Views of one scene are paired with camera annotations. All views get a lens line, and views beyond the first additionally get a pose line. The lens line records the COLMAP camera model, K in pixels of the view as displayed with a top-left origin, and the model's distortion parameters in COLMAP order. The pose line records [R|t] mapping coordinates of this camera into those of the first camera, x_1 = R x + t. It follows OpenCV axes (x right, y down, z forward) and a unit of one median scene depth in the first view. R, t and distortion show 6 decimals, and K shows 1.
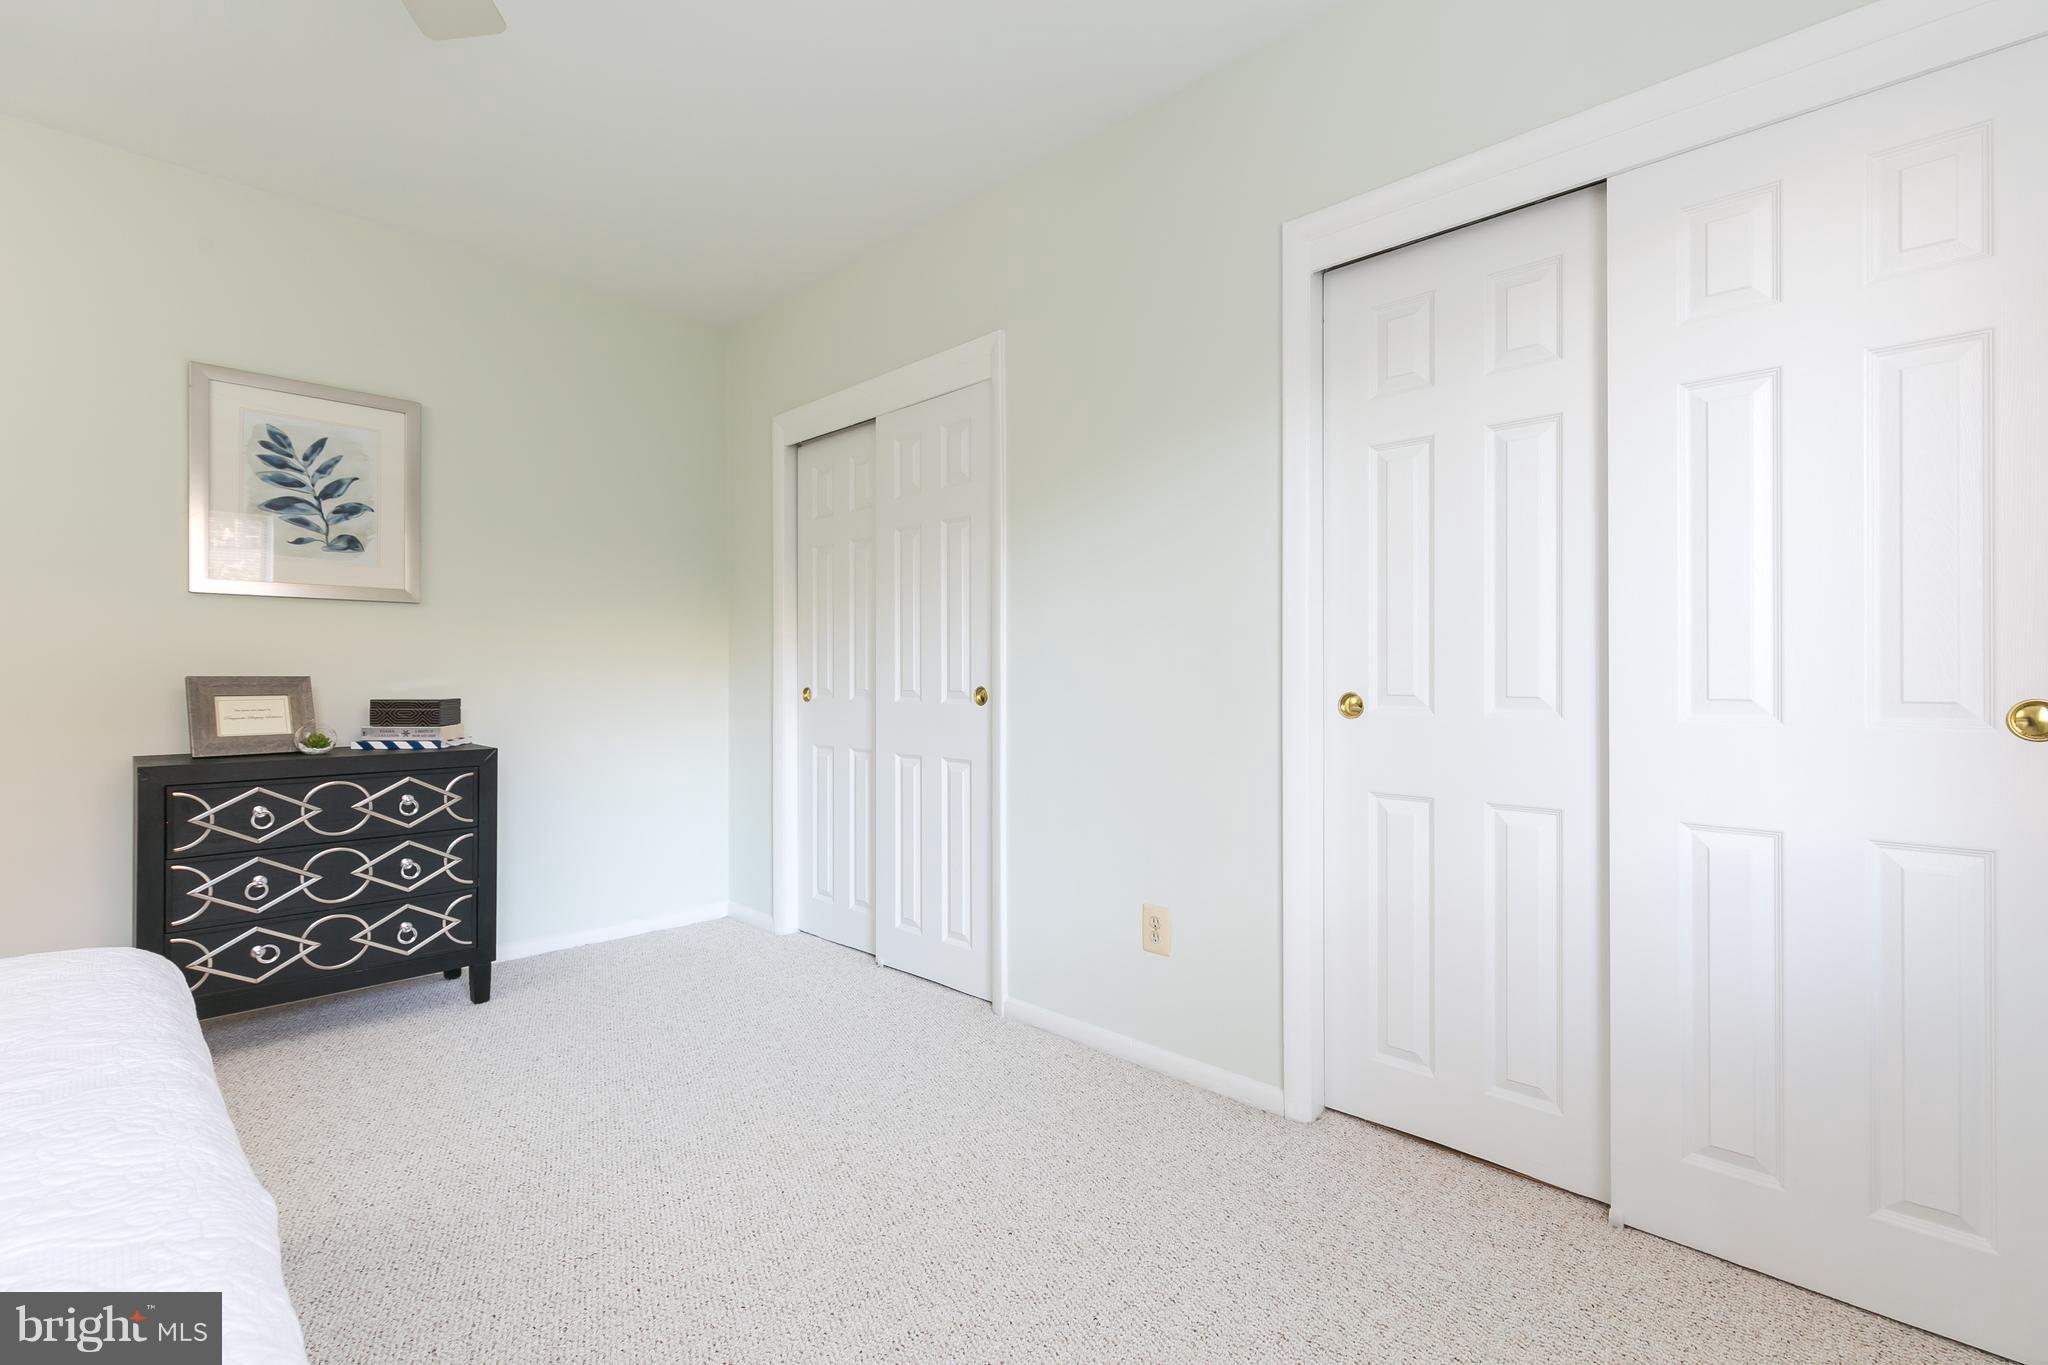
lens RADIAL K [[941.8, 0, 1028.7], [0, 941.8, 678.2], [0, 0, 1]] dist [0.006523, -0.003656]
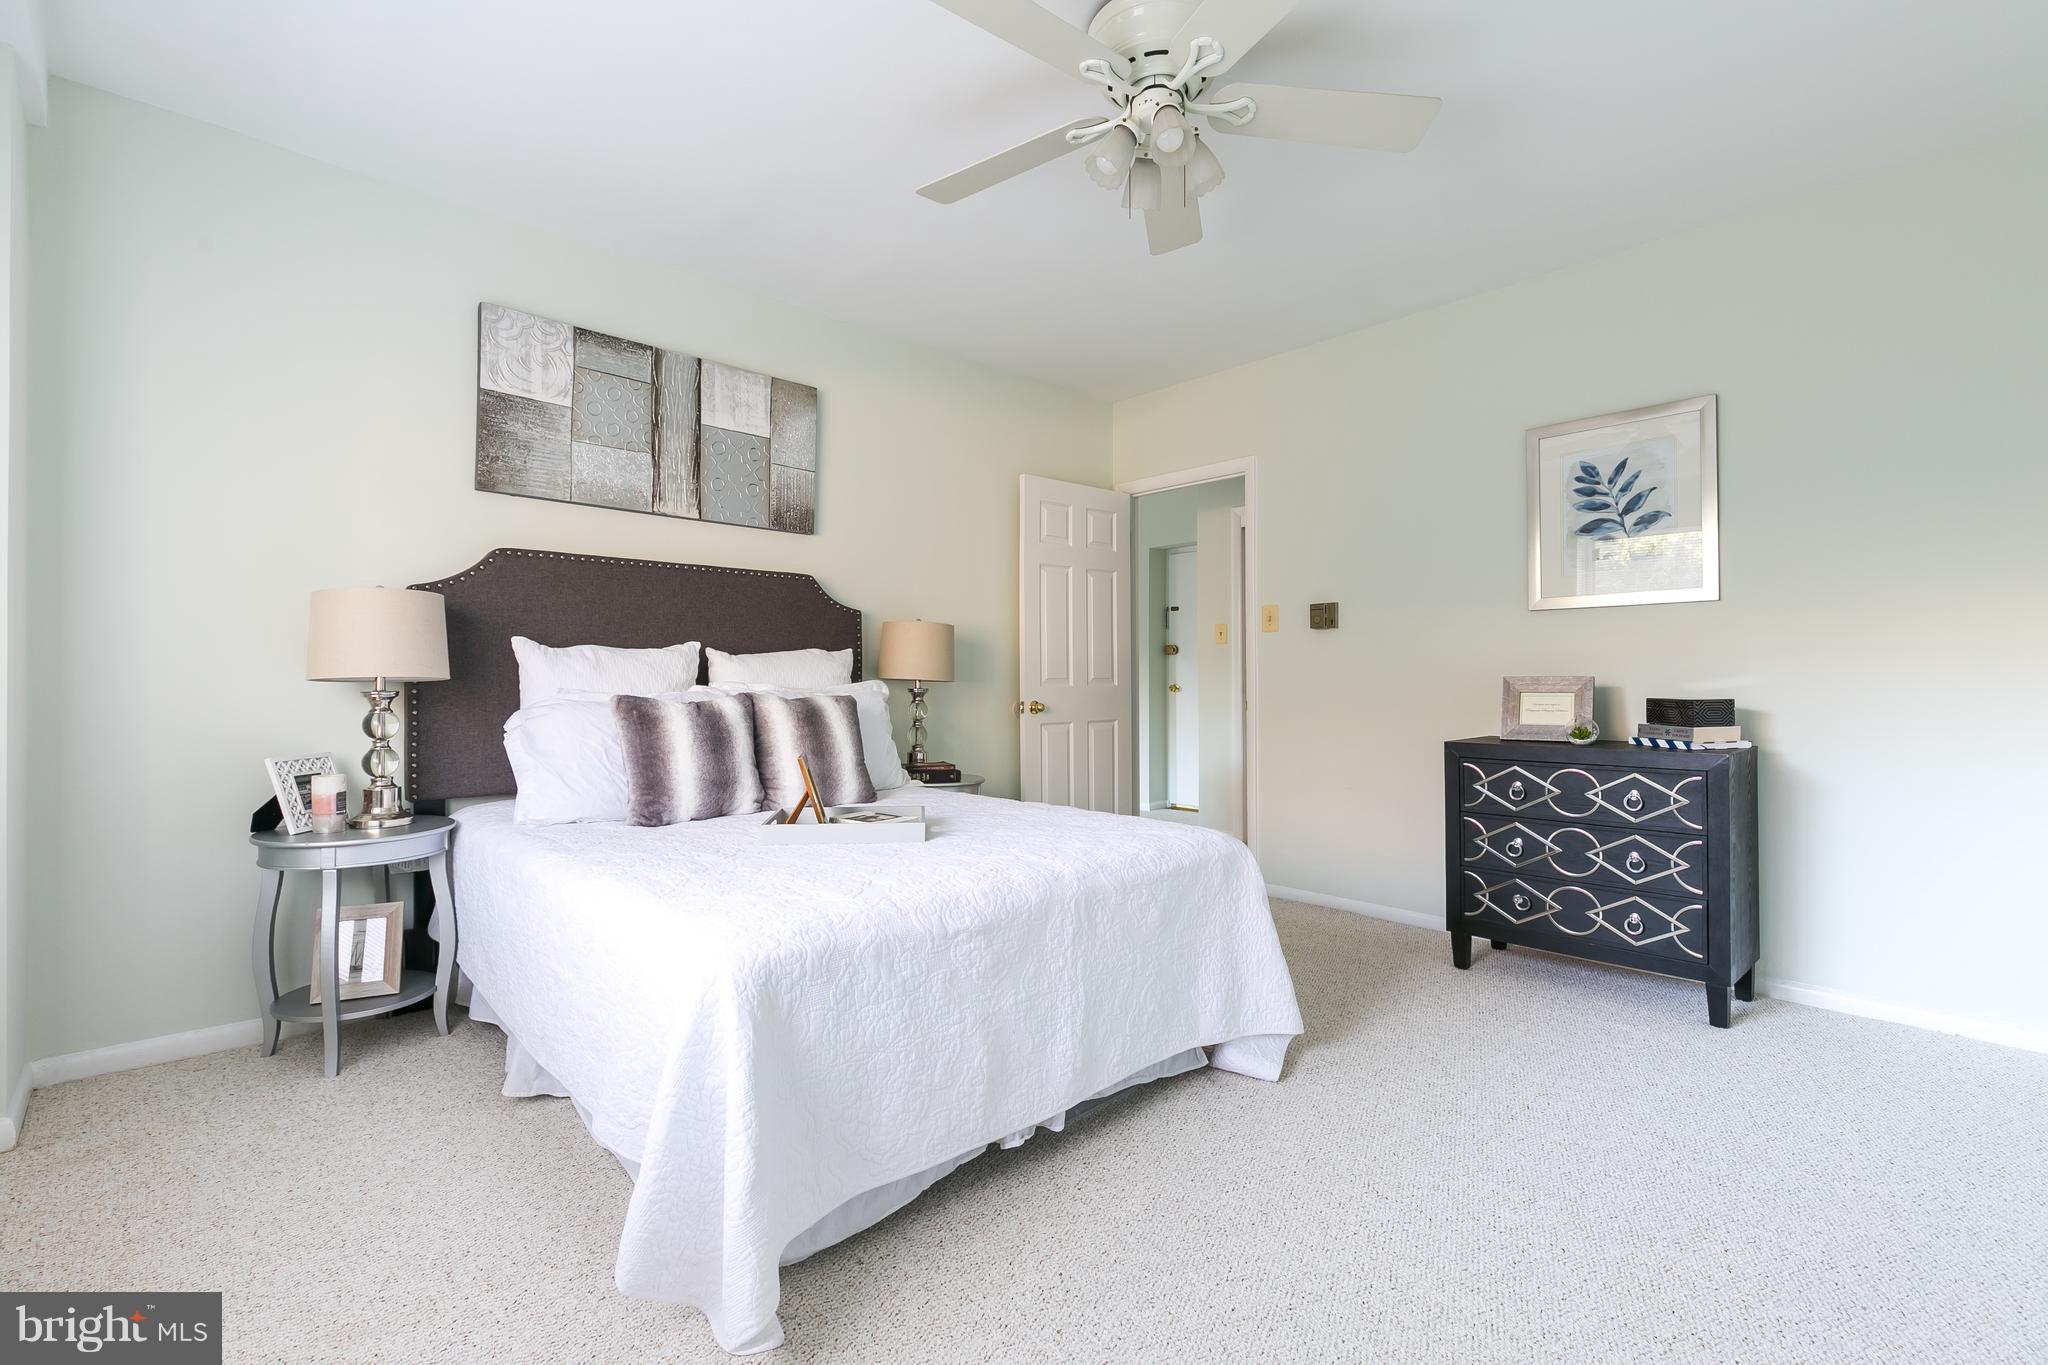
lens RADIAL K [[941.8, 0, 1030.5], [0, 941.8, 675.9], [0, 0, 1]] dist [0.006523, -0.003656]
pose [[-0.091664, -0.003604, -0.995784, 0.420792], [0.002019, 0.999991, -0.003805, 0.000593], [0.995788, -0.002359, -0.091655, 0.424280]]
